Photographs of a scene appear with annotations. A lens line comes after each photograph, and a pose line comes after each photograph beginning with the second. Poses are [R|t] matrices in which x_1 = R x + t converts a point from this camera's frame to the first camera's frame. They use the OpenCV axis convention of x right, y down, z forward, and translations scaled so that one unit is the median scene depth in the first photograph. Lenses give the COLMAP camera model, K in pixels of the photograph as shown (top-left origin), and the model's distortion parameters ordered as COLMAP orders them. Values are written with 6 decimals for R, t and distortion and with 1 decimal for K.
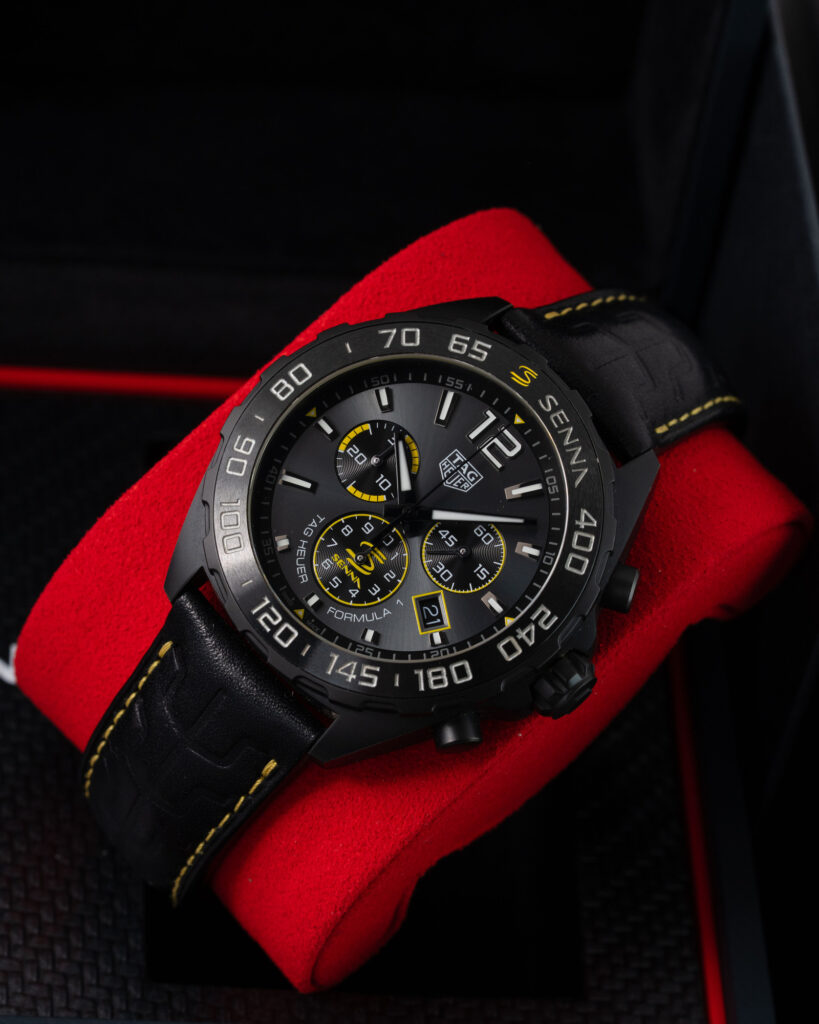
lens RADIAL K [[4277.2, 0, 409.5], [0, 4277.2, 512.0], [0, 0, 1]] dist [-0.220976, -2.166079]
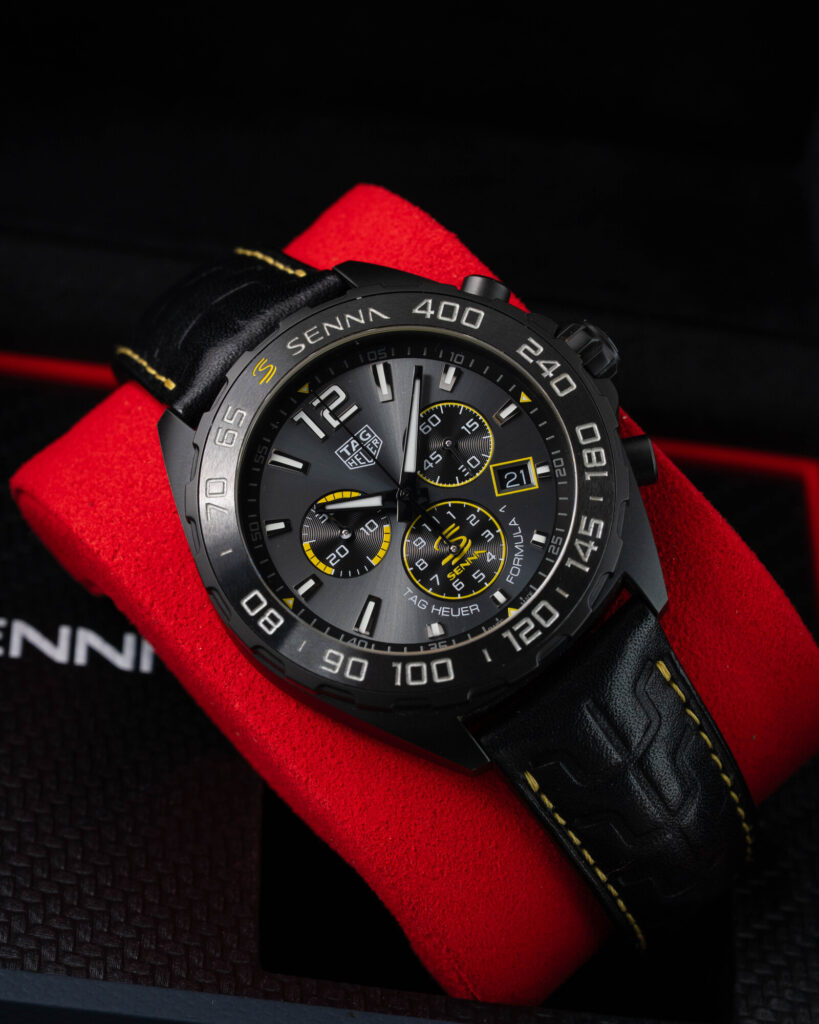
lens RADIAL K [[4277.2, 0, 409.5], [0, 4277.2, 512.0], [0, 0, 1]] dist [-0.220976, -2.166079]
pose [[0.007574, -0.943441, 0.331455, -0.314894], [0.971540, 0.085421, 0.220937, -0.206618], [-0.236754, 0.320348, 0.917237, 0.139561]]
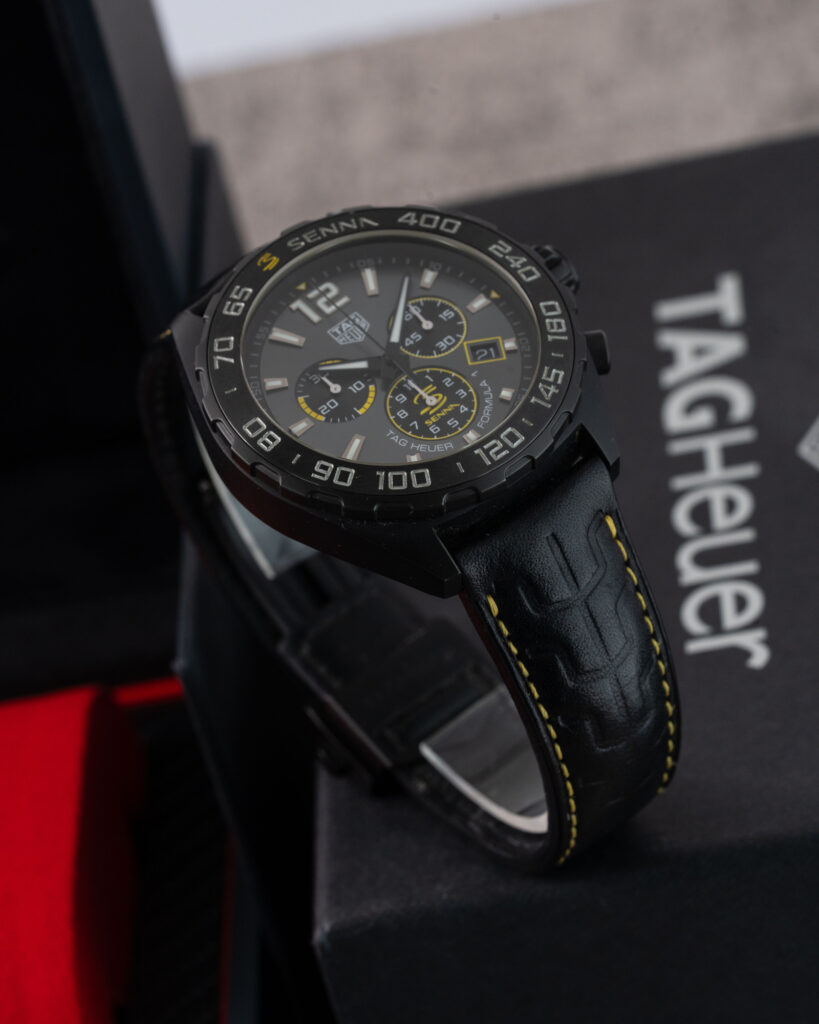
lens RADIAL K [[4277.2, 0, 409.5], [0, 4277.2, 512.0], [0, 0, 1]] dist [-0.220976, -2.166079]
pose [[0.015960, -0.766925, 0.641538, -0.714891], [0.963954, 0.182232, 0.193867, -0.195530], [-0.265590, 0.615319, 0.742189, 0.229525]]
